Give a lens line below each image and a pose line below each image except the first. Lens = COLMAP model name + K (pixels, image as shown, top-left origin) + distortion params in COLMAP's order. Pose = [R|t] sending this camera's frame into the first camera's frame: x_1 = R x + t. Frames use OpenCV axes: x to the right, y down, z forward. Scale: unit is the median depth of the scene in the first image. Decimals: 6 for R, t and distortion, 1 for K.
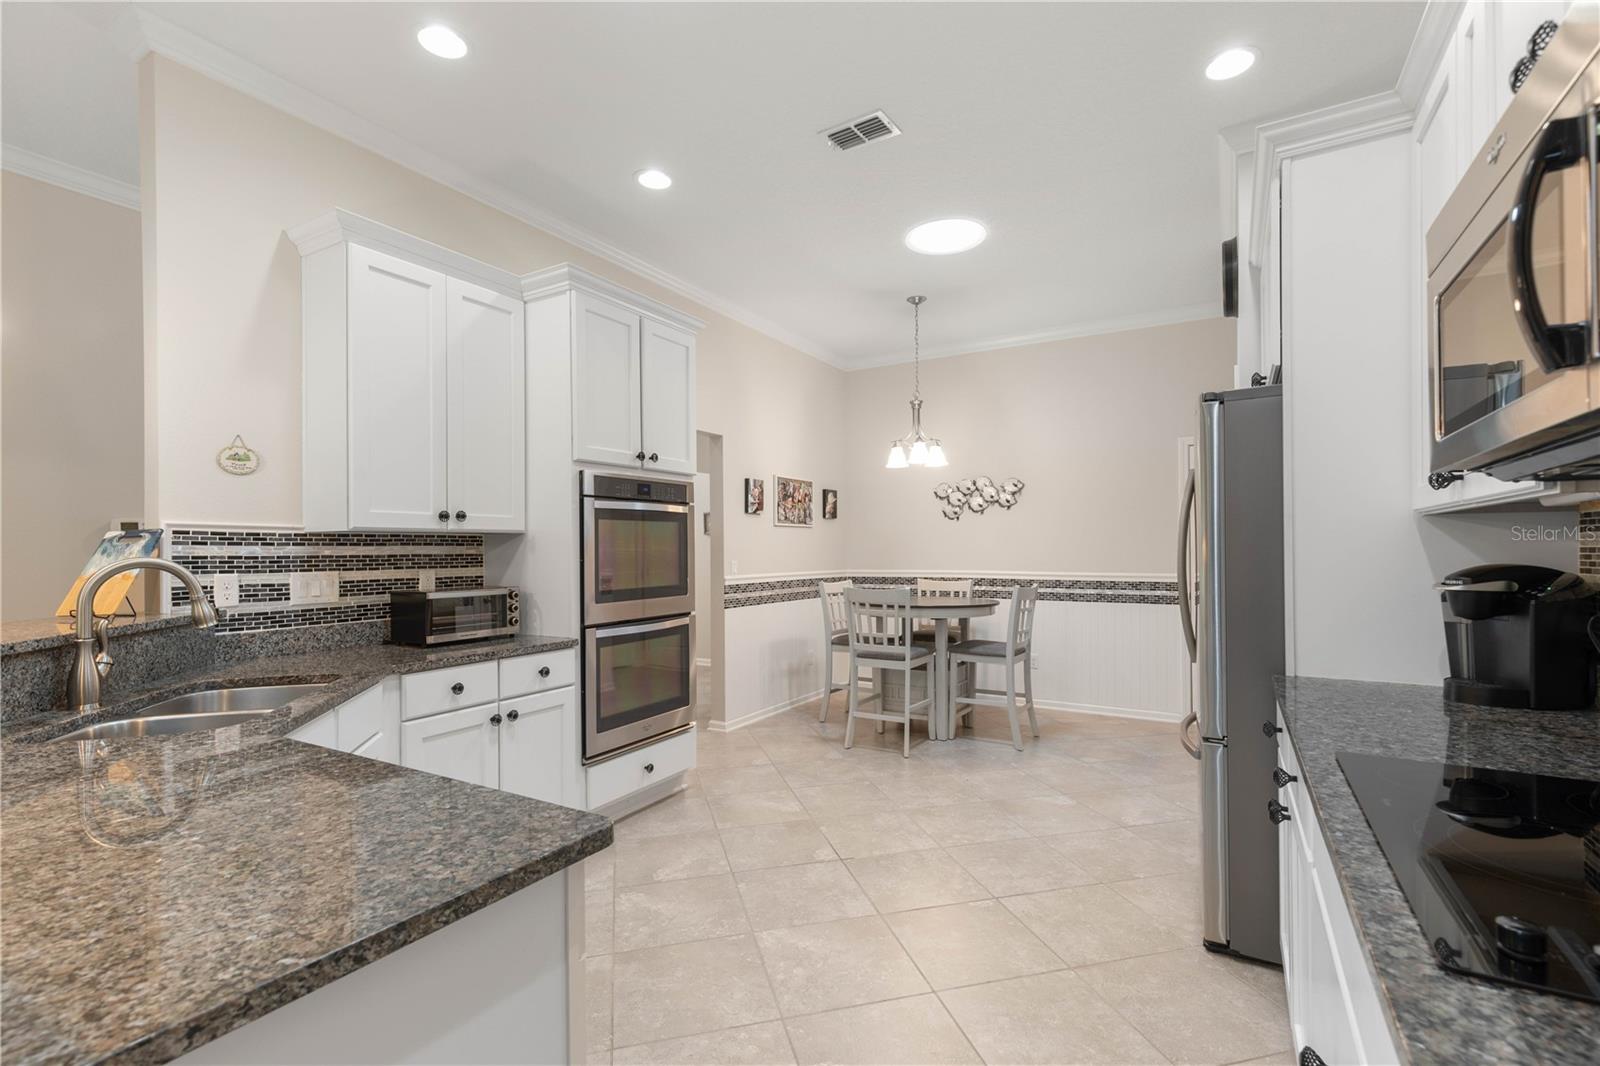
lens RADIAL K [[723.0, 0, 804.6], [0, 723.0, 542.8], [0, 0, 1]] dist [0.008191, -0.002738]
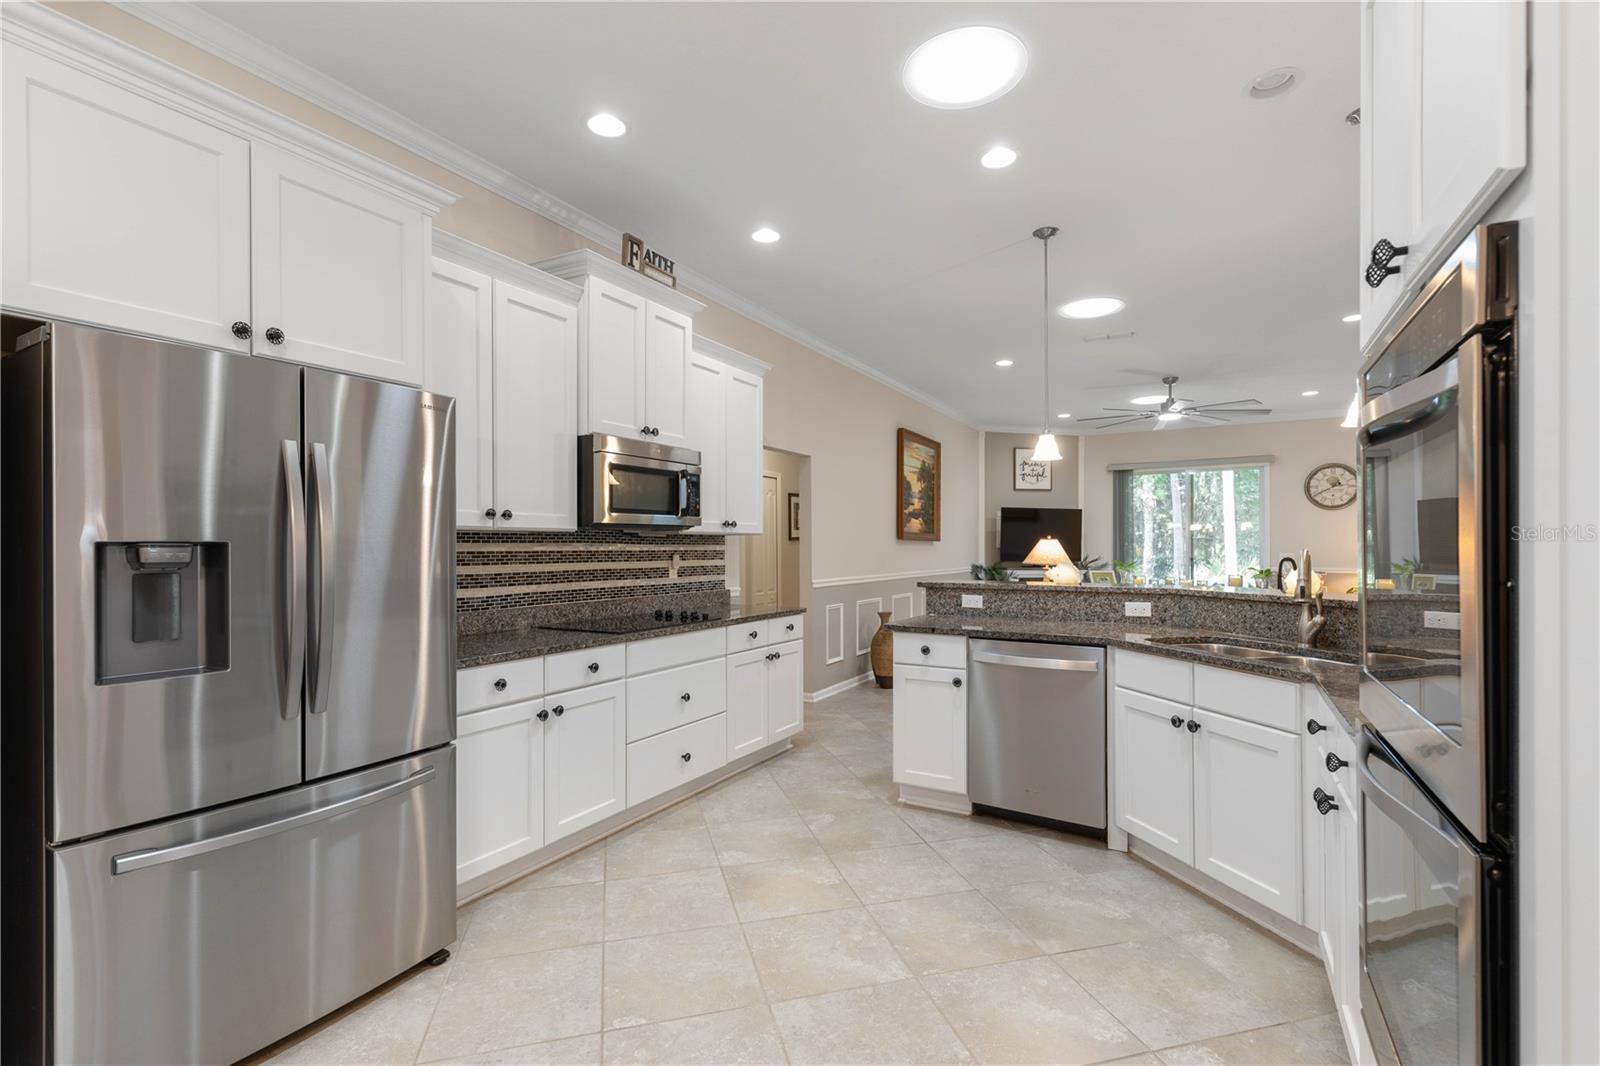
lens RADIAL K [[723.0, 0, 805.4], [0, 723.0, 543.2], [0, 0, 1]] dist [0.008191, -0.002738]
pose [[-0.999921, 0.009892, -0.007698, 0.038373], [0.010001, 0.999850, -0.014172, 0.008366], [0.007556, -0.014248, -0.999870, 1.112222]]
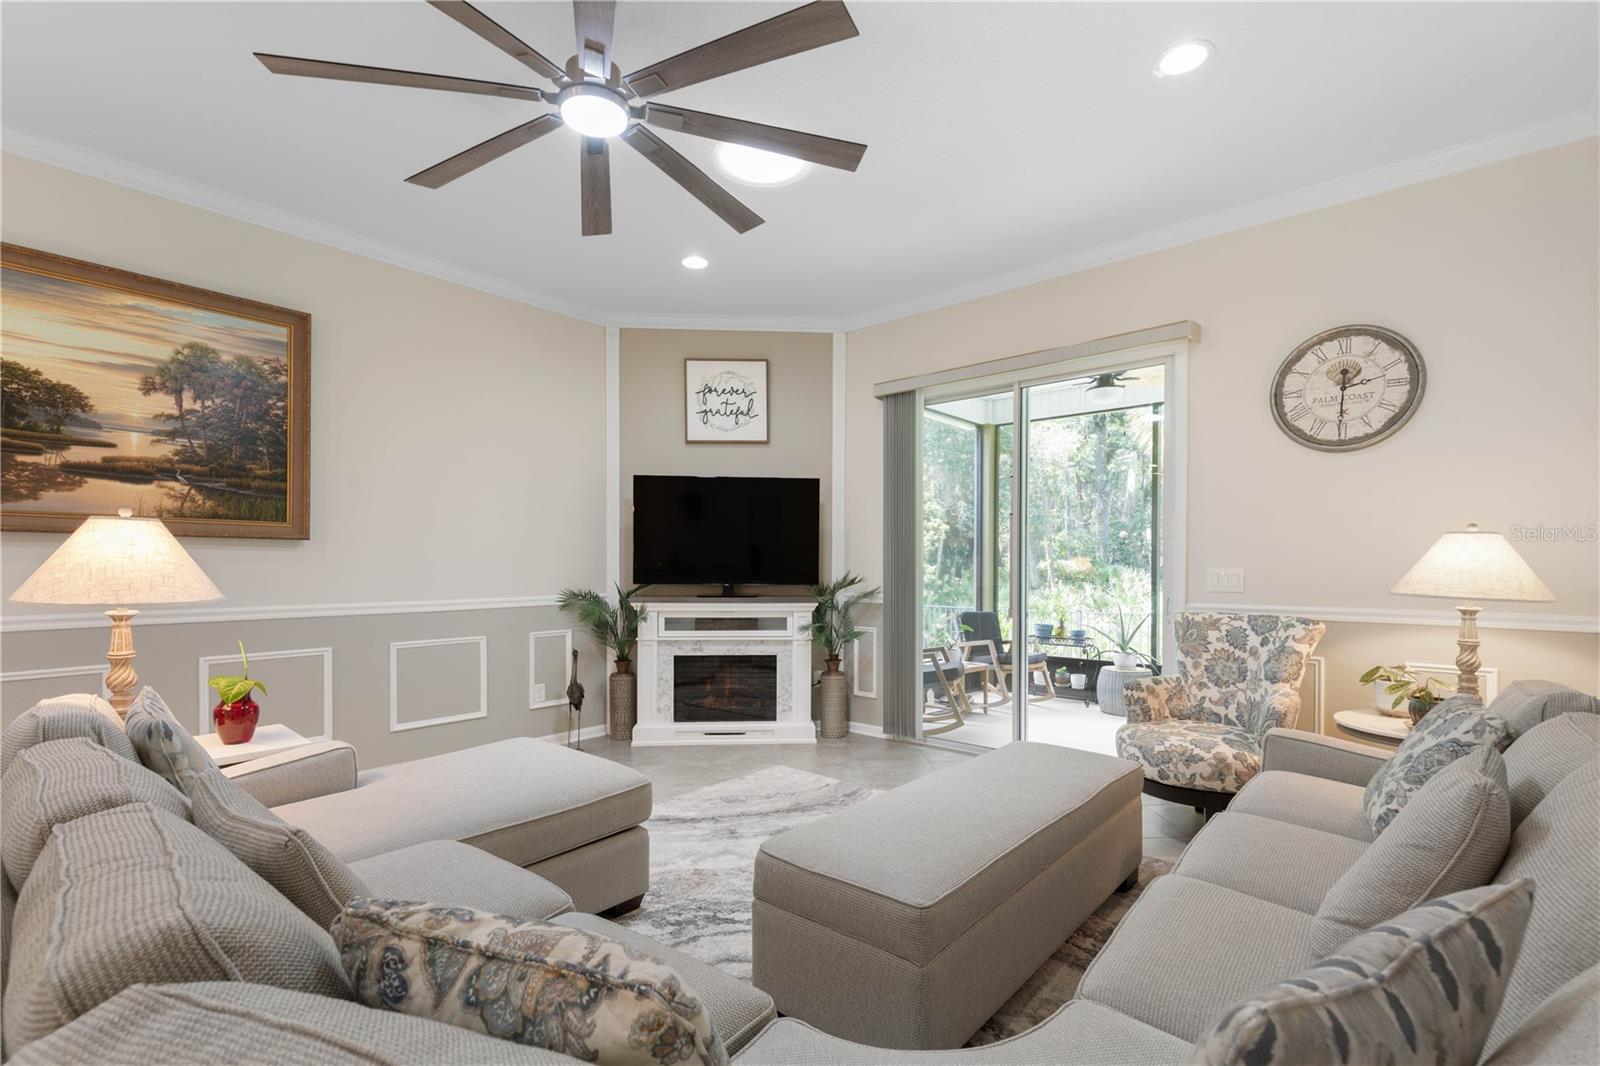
lens RADIAL K [[723.0, 0, 803.9], [0, 723.0, 573.5], [0, 0, 1]] dist [0.008191, -0.002738]
pose [[-0.983597, 0.007789, 0.180213, -1.142239], [0.008693, 0.999953, 0.004225, 0.022096], [-0.180172, 0.005722, -0.983618, -0.172563]]
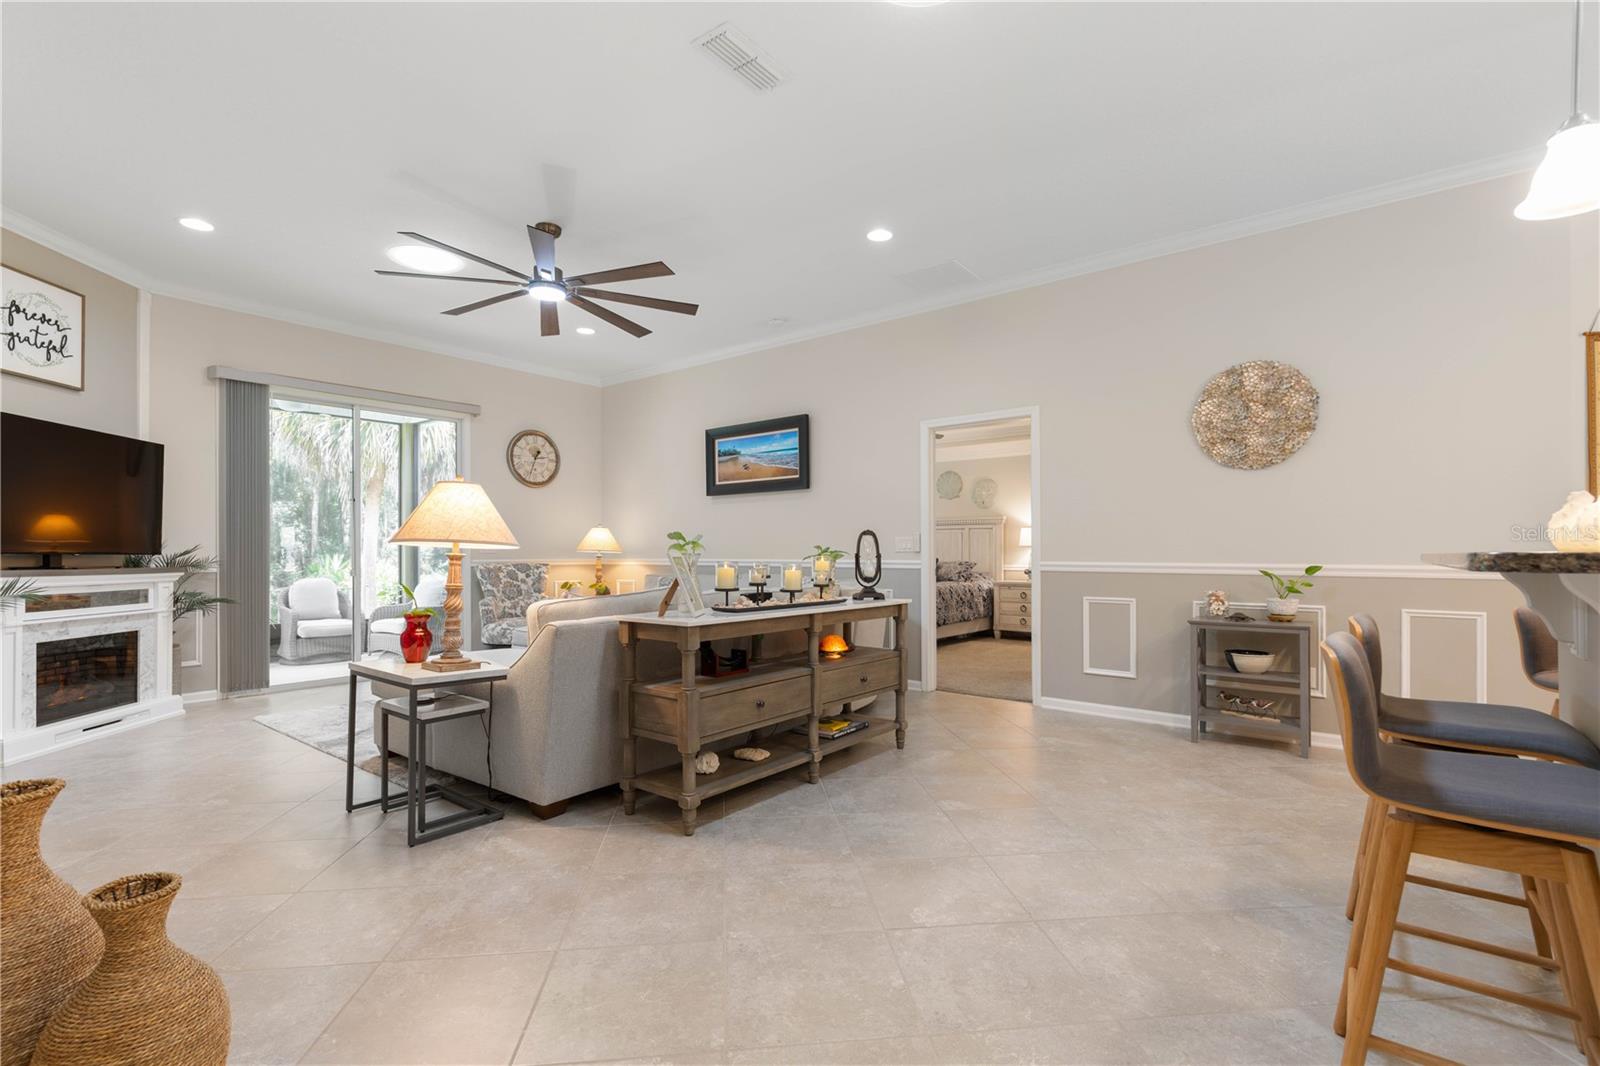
lens RADIAL K [[723.0, 0, 810.5], [0, 723.0, 553.4], [0, 0, 1]] dist [0.008191, -0.002738]
pose [[-0.143065, 0.012074, -0.989640, 0.097853], [0.010300, 0.999890, 0.010710, 0.043453], [0.989660, -0.008661, -0.143173, -0.163372]]
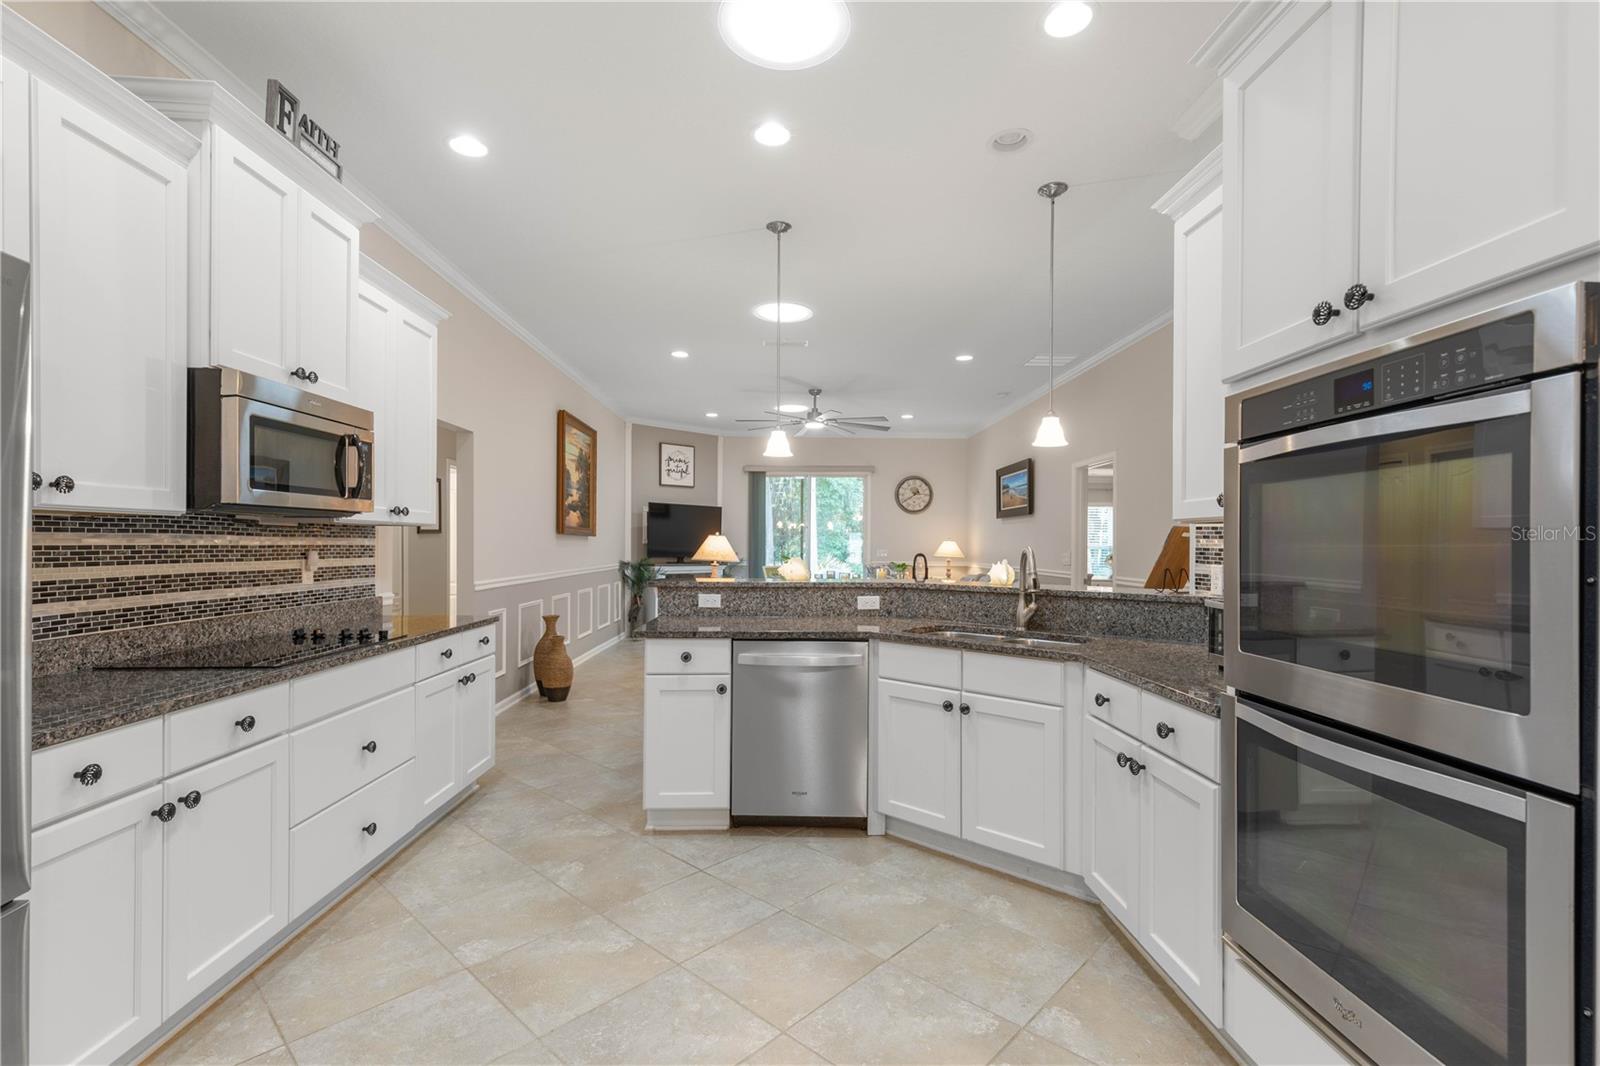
lens RADIAL K [[723.0, 0, 808.7], [0, 723.0, 544.7], [0, 0, 1]] dist [0.008191, -0.002738]
pose [[-0.845334, 0.004909, -0.534215, 0.189011], [0.006477, 0.999978, -0.001060, 0.005733], [0.534198, -0.004356, -0.845348, 0.984317]]
